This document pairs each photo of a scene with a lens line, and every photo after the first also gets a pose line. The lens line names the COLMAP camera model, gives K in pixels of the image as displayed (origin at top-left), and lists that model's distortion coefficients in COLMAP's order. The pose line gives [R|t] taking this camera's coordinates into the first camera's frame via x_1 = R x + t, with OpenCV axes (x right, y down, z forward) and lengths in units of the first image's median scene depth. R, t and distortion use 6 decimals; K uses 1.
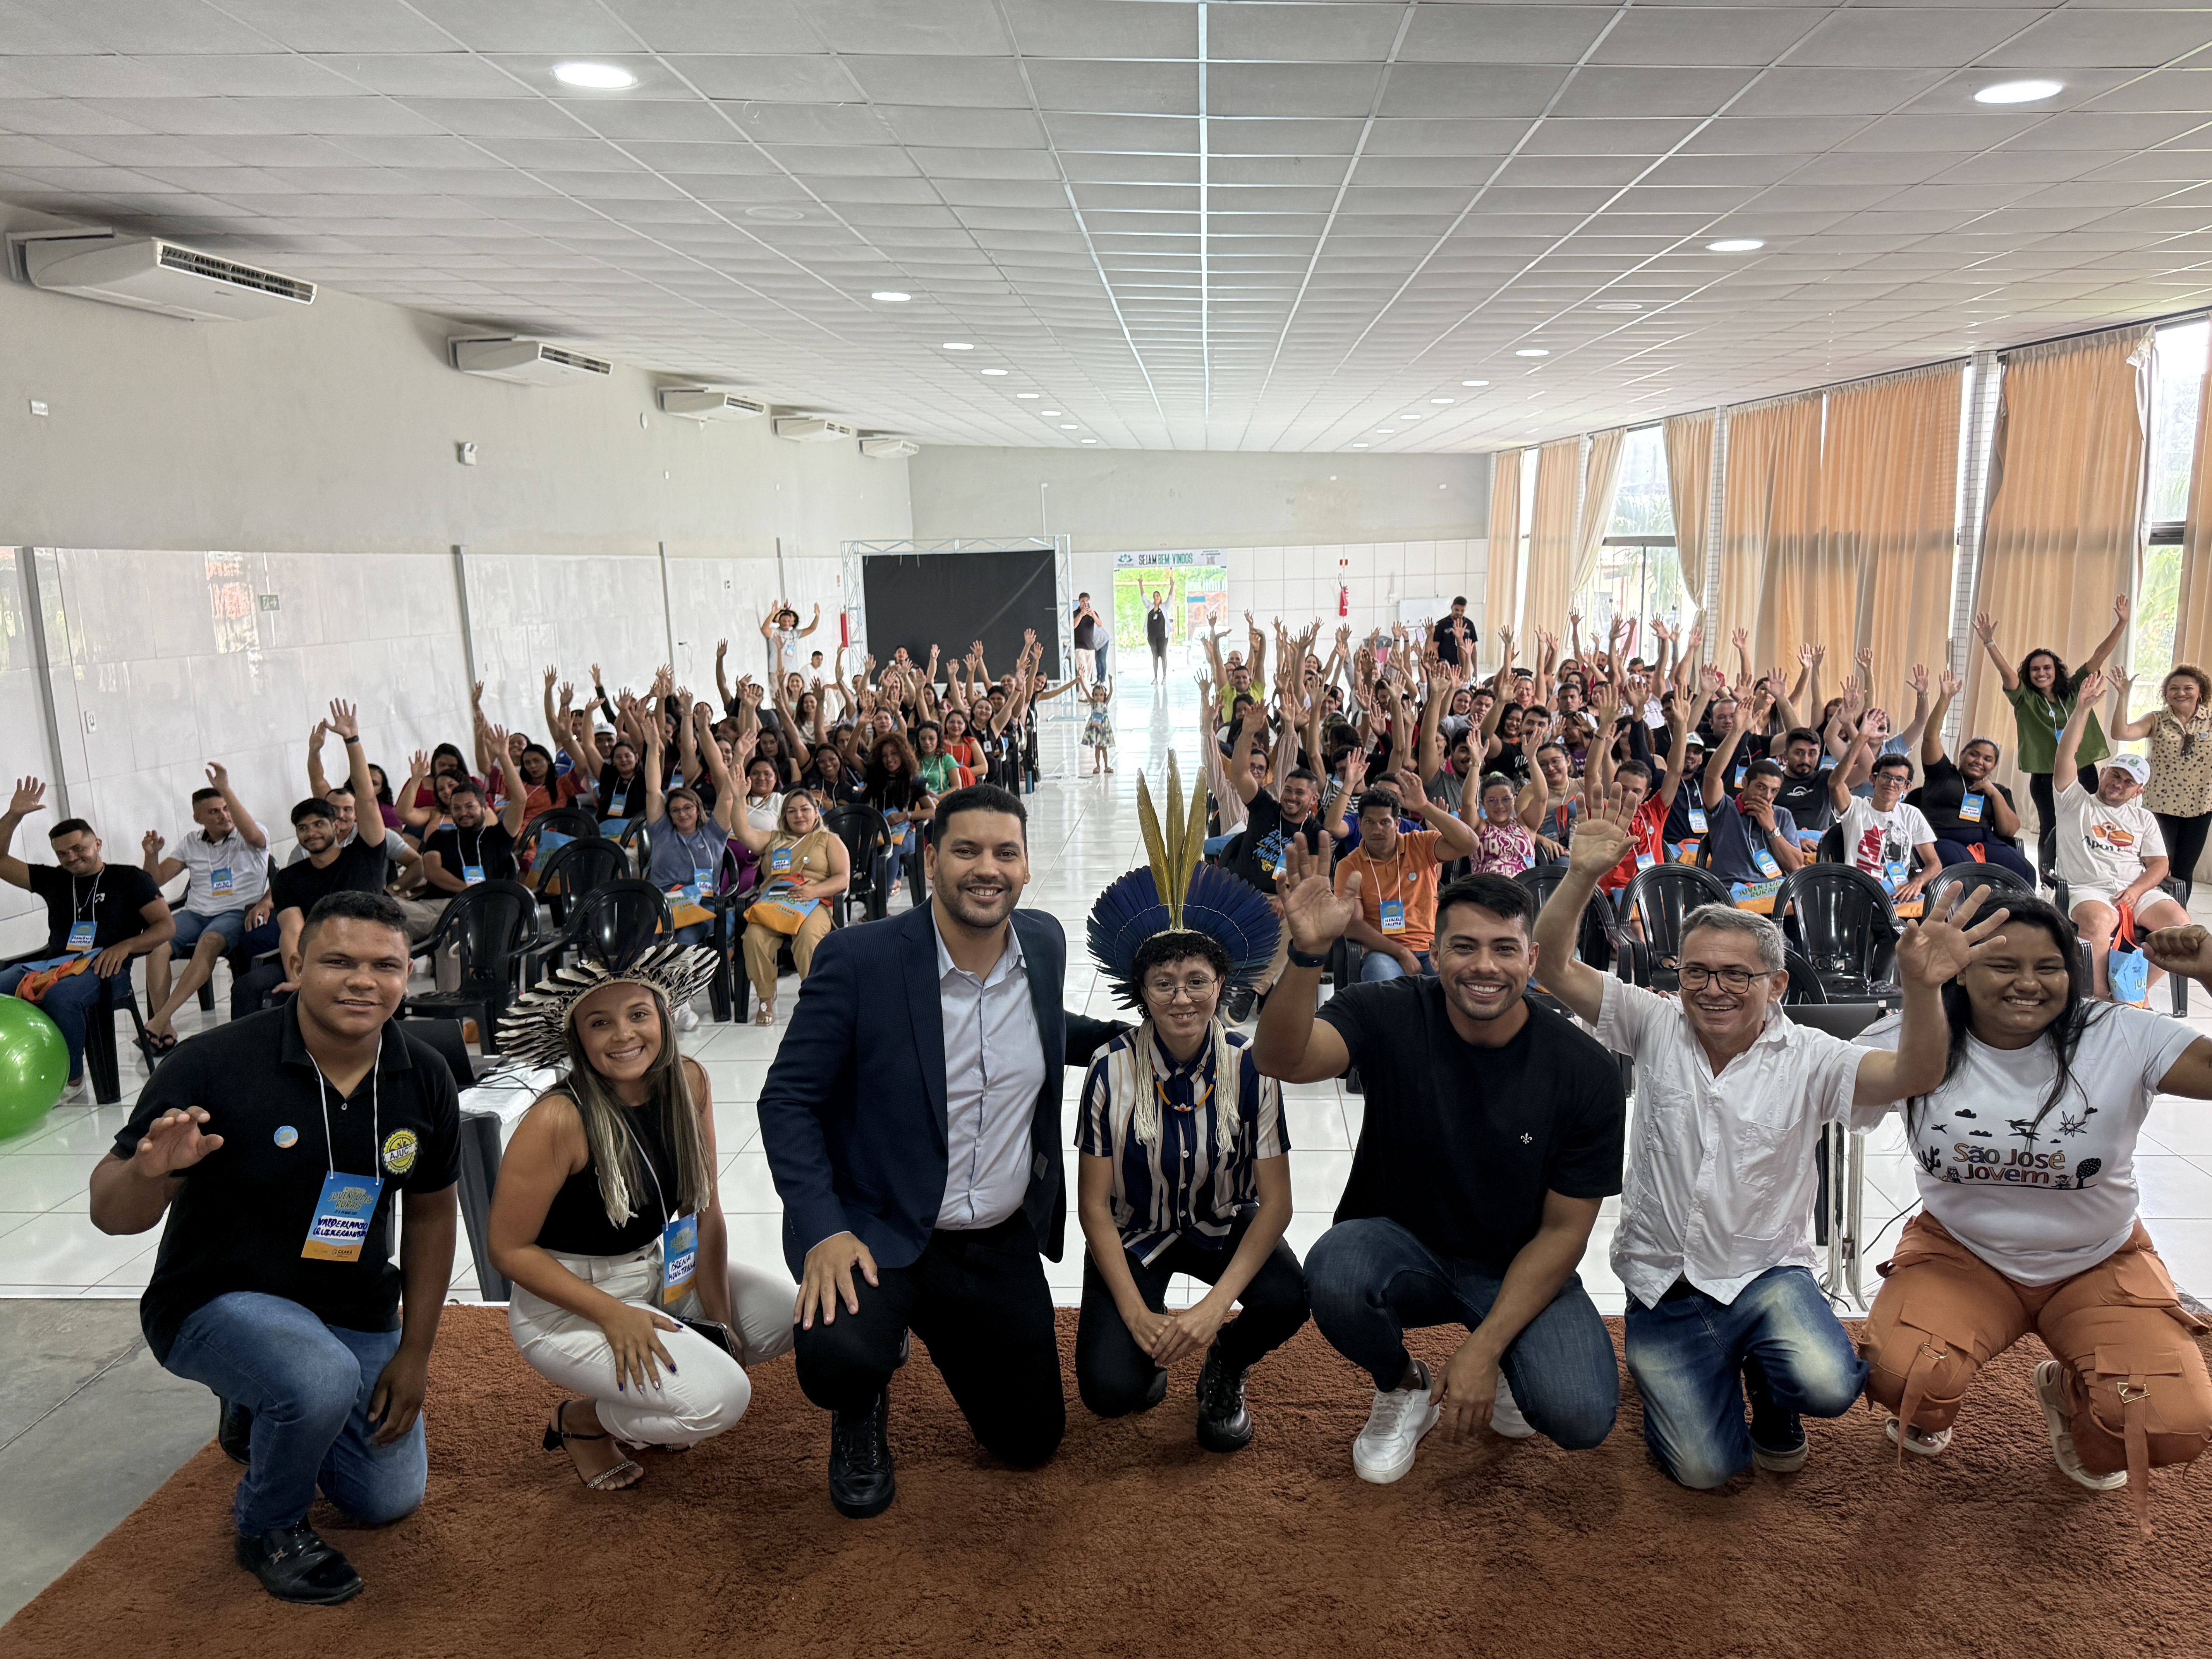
lens RADIAL K [[1615.8, 0, 1102.8], [0, 1615.8, 836.5], [0, 0, 1]] dist [-0.005106, 0.000435]
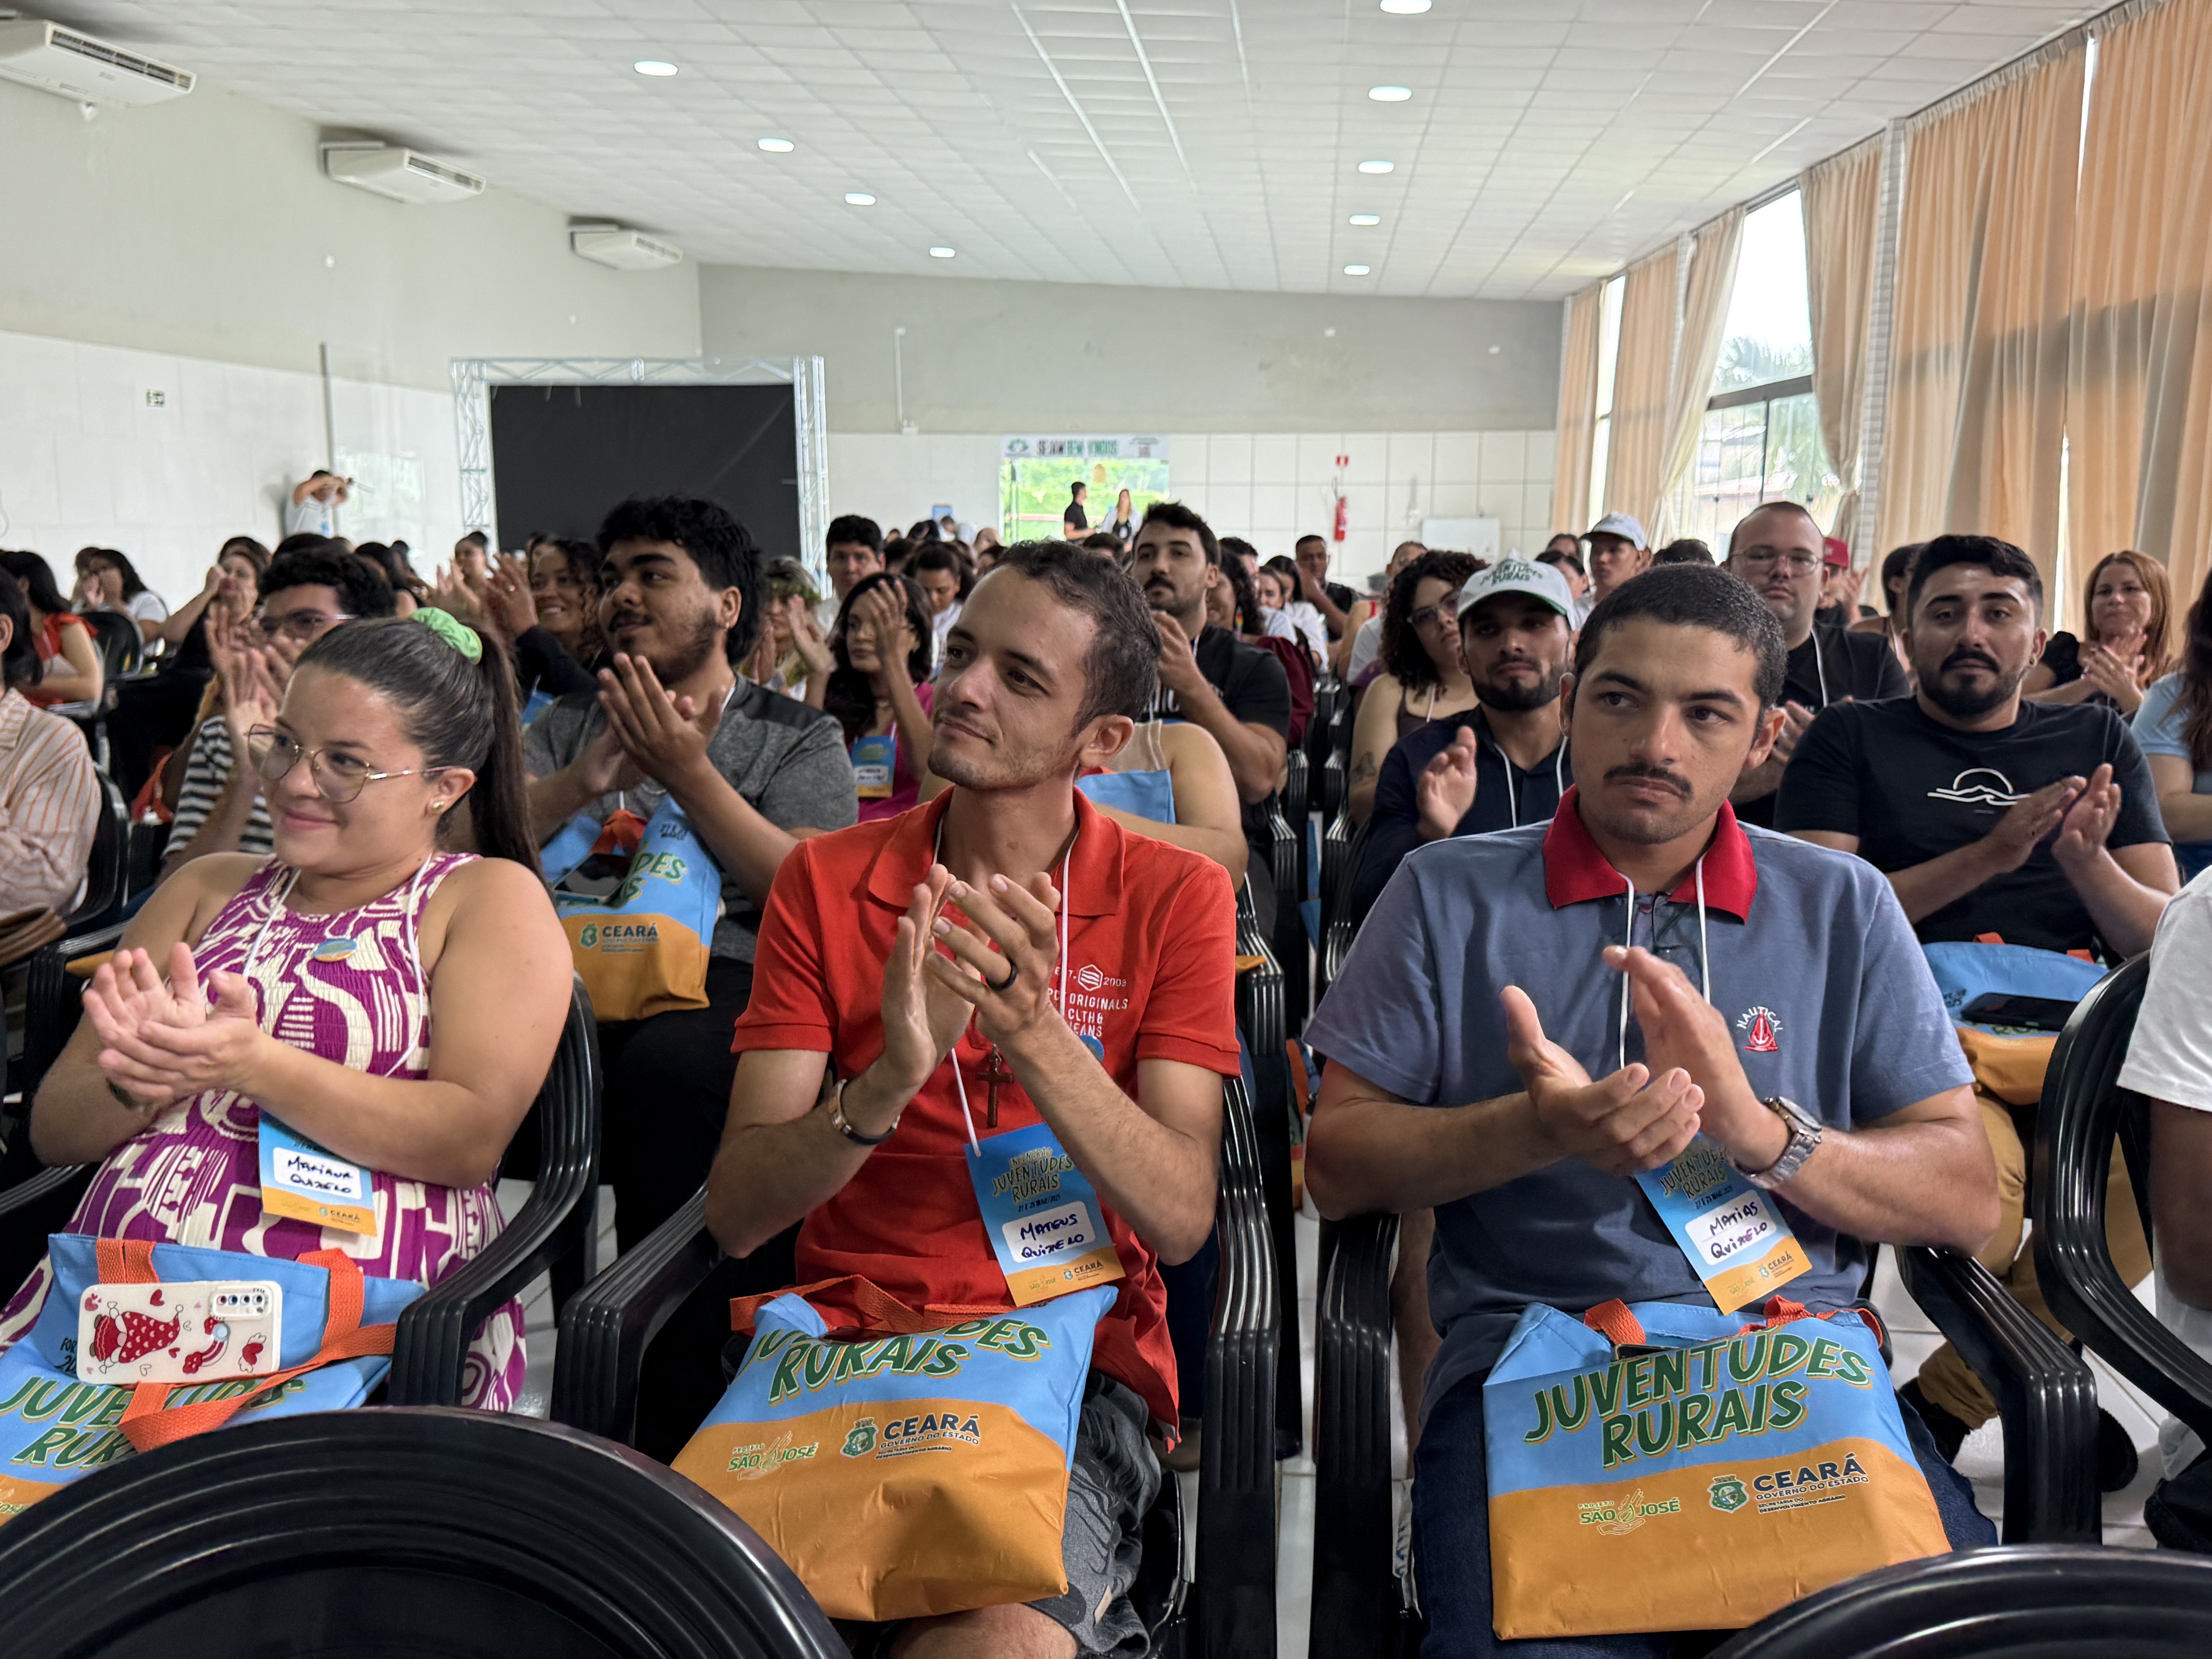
lens RADIAL K [[1995.5, 0, 1108.7], [0, 1995.5, 825.1], [0, 0, 1]] dist [0.008758, -0.001984]
pose [[0.998981, 0.037861, -0.024573, 0.121619], [-0.038260, 0.999140, -0.015985, -0.003930], [0.023947, 0.016909, 0.999570, 0.273067]]
